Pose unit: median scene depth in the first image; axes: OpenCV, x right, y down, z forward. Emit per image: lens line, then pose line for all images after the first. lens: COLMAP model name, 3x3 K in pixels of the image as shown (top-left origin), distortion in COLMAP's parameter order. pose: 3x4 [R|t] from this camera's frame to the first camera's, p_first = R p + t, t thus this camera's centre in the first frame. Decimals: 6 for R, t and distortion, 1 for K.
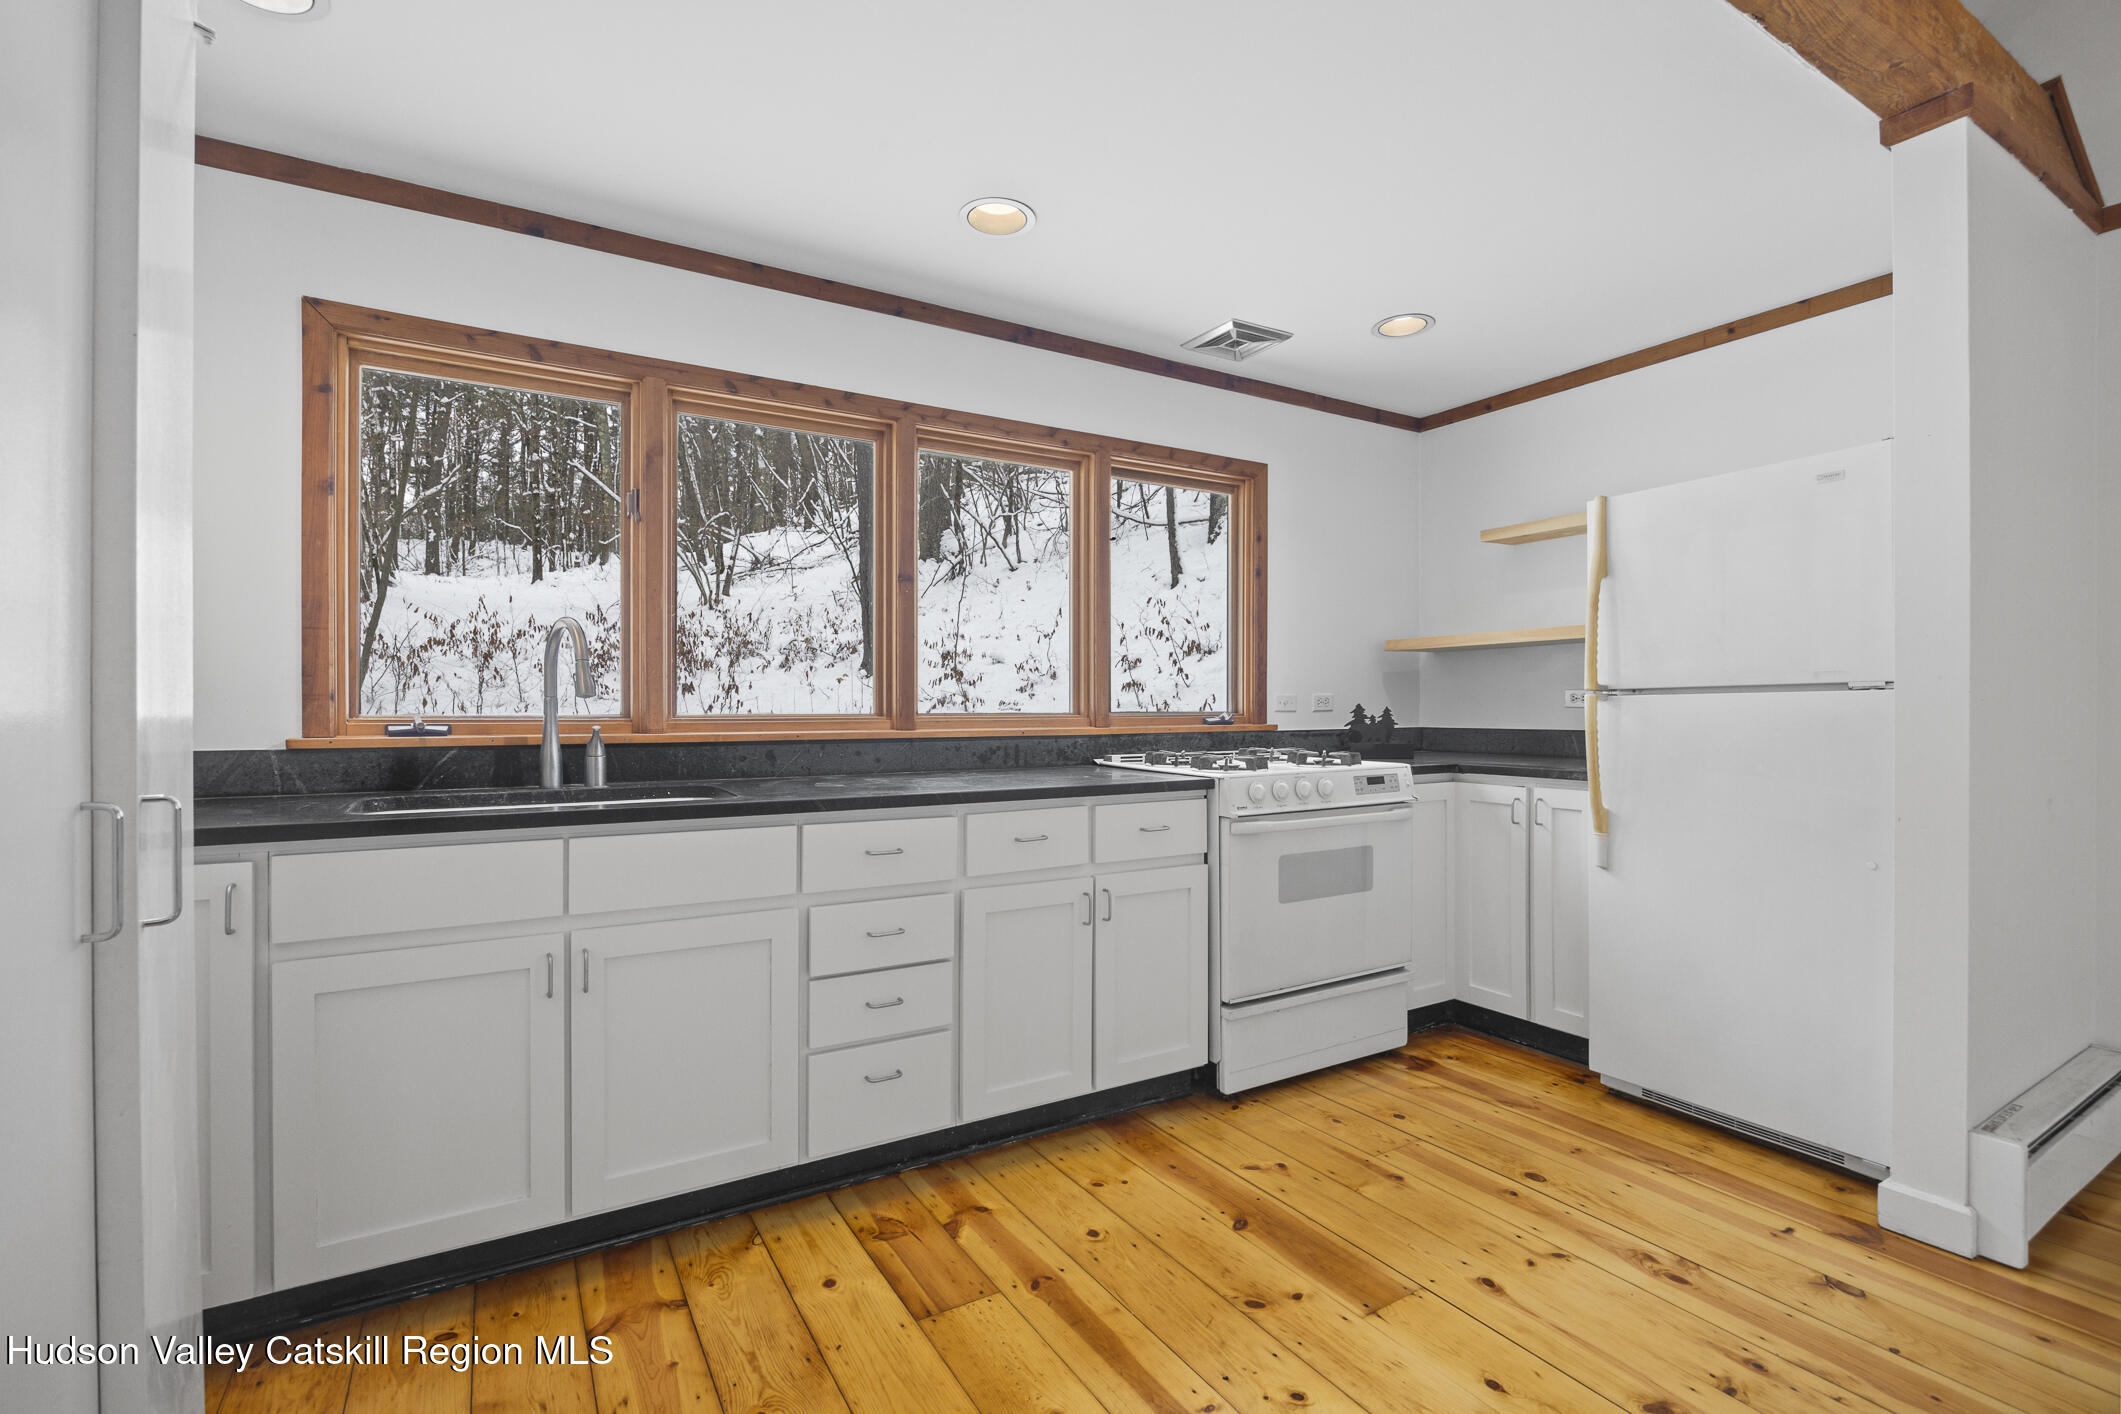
lens RADIAL K [[964.5, 0, 1045.1], [0, 964.5, 713.0], [0, 0, 1]] dist [-0.008823, 0.000119]
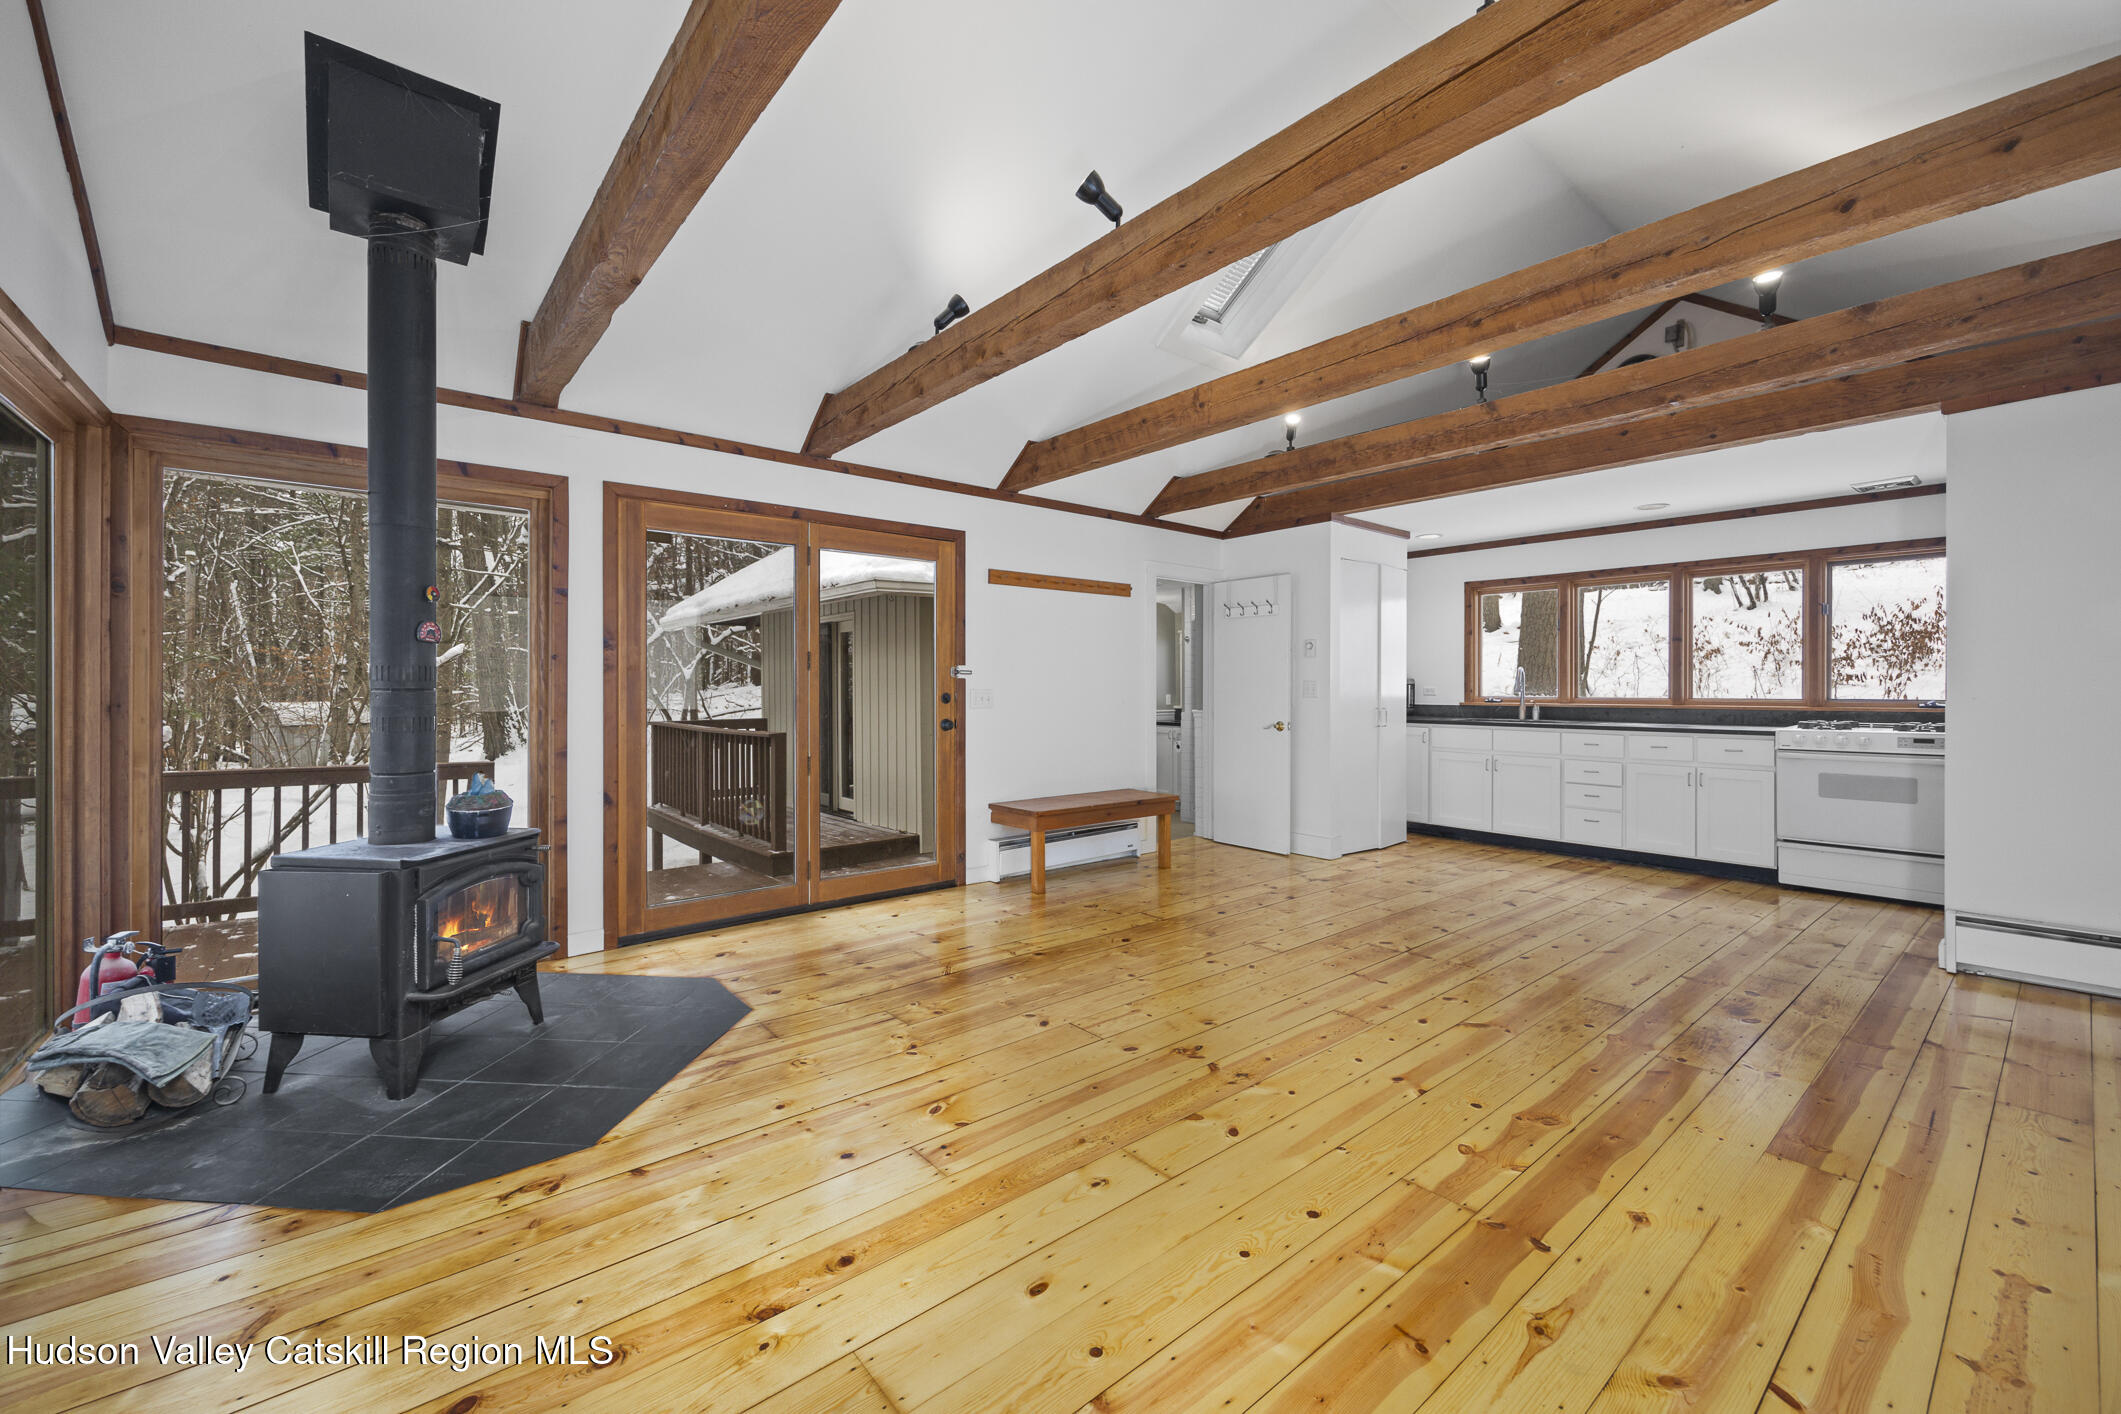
lens RADIAL K [[855.0, 0, 1053.3], [0, 855.0, 688.4], [0, 0, 1]] dist [-0.002900, -0.000212]
pose [[0.140602, -0.000076, -0.990066, 2.072952], [-0.005808, 0.999983, -0.000902, -0.014057], [0.990049, 0.005877, 0.140599, -0.939156]]
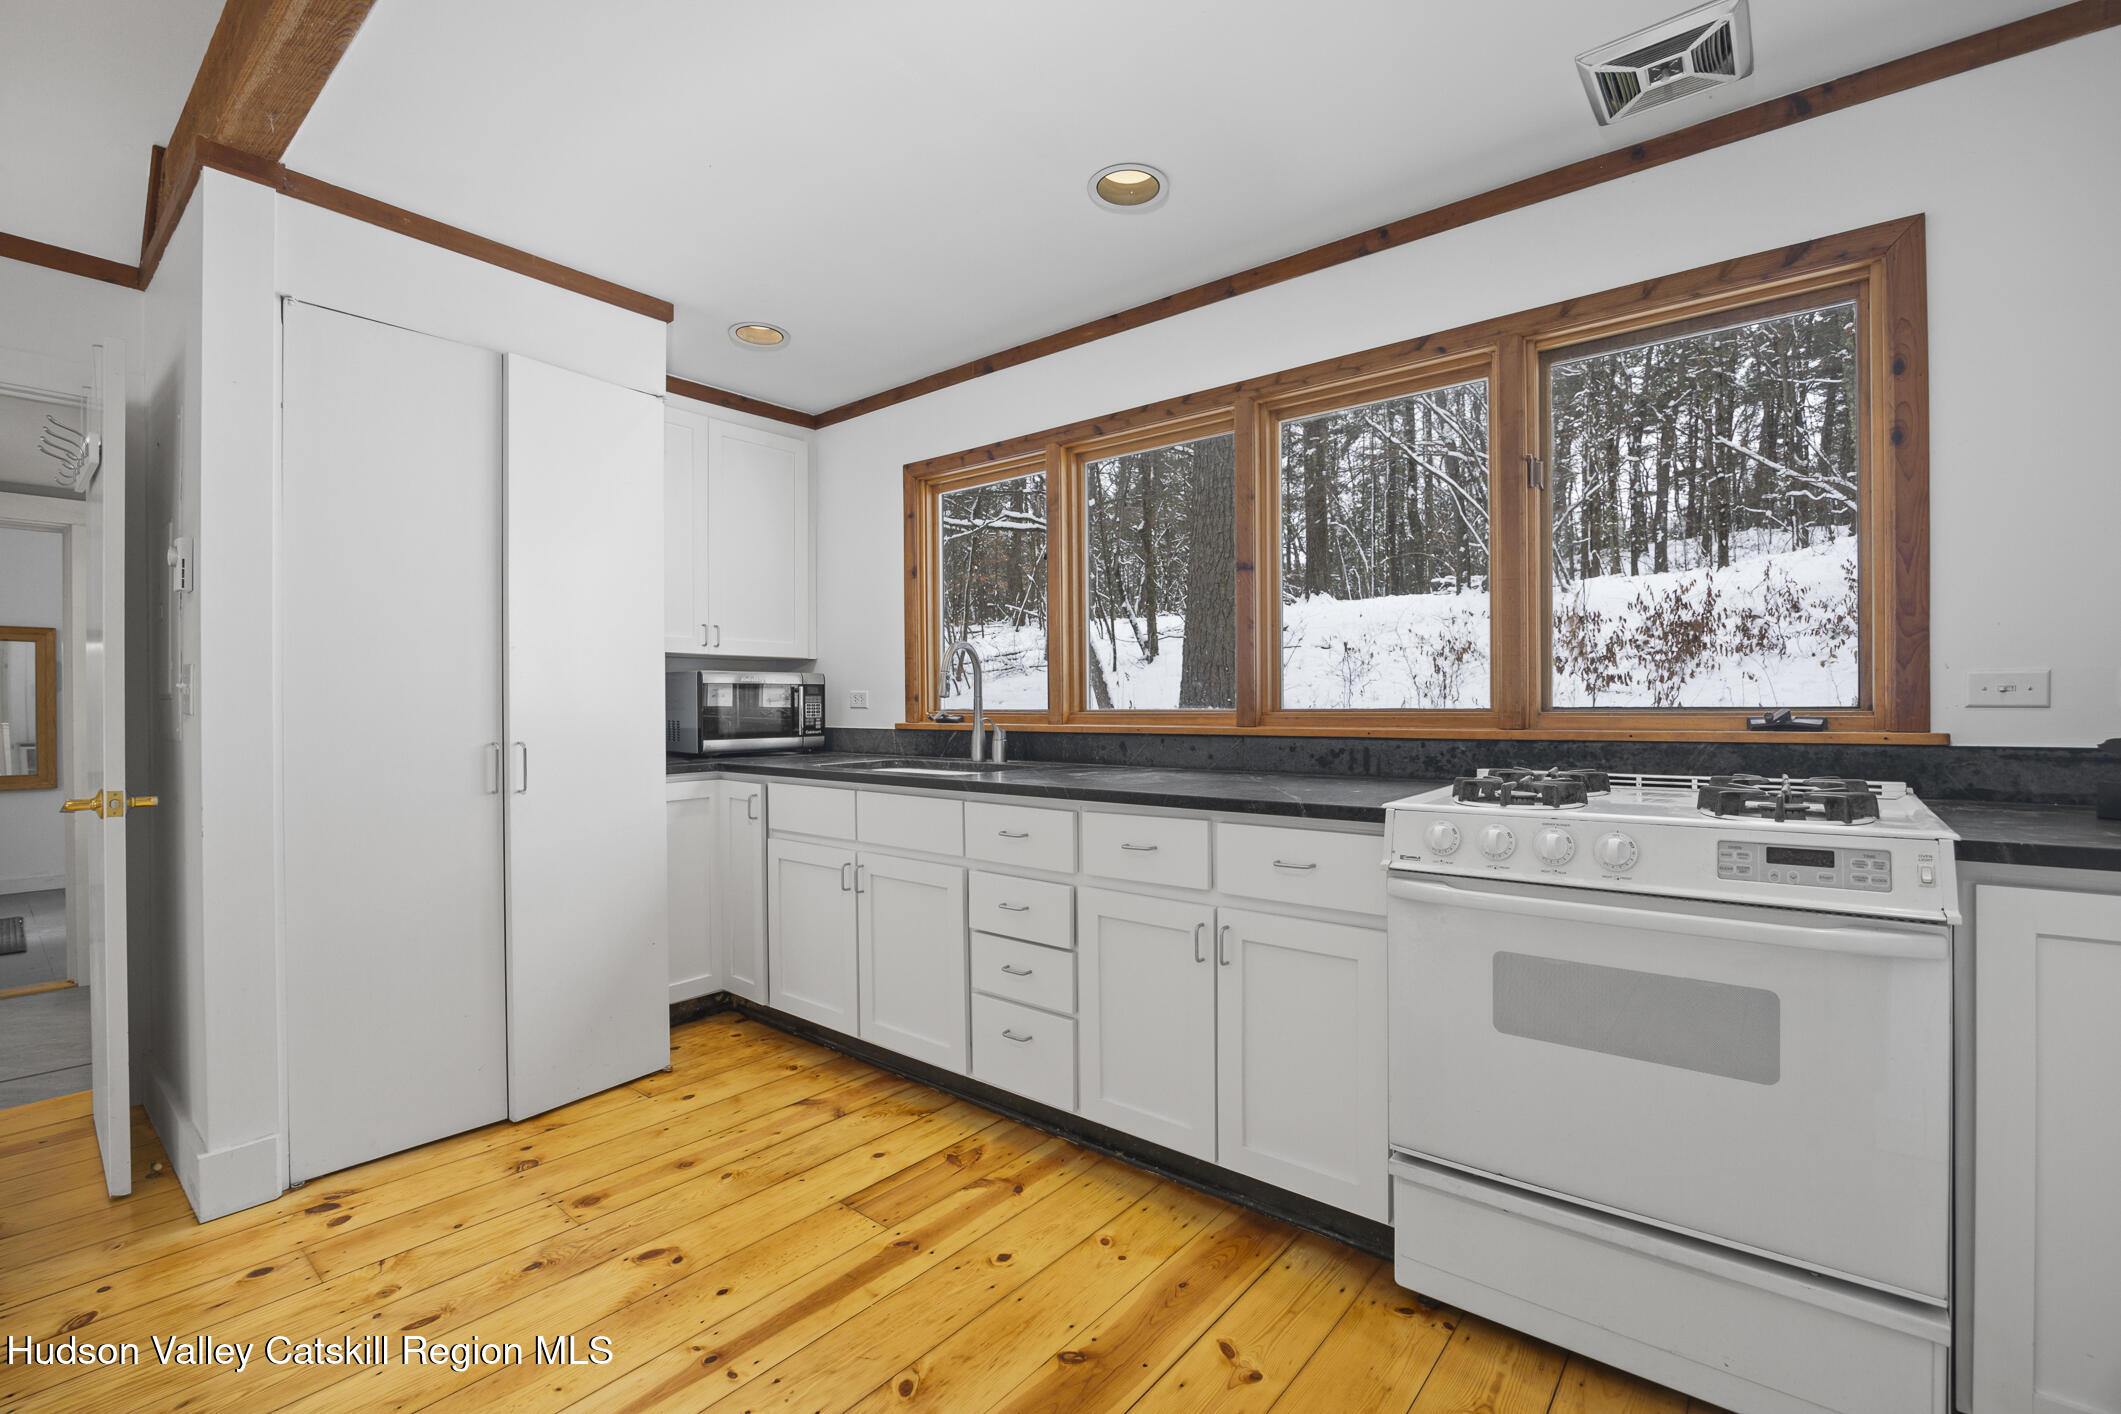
lens RADIAL K [[914.8, 0, 1081.0], [0, 914.8, 711.9], [0, 0, 1]] dist [-0.021459, 0.000015]
pose [[0.349051, 0.006237, -0.937083, 0.807398], [0.000704, 0.999976, 0.006918, -0.003785], [0.937103, -0.003074, 0.349038, 0.671665]]
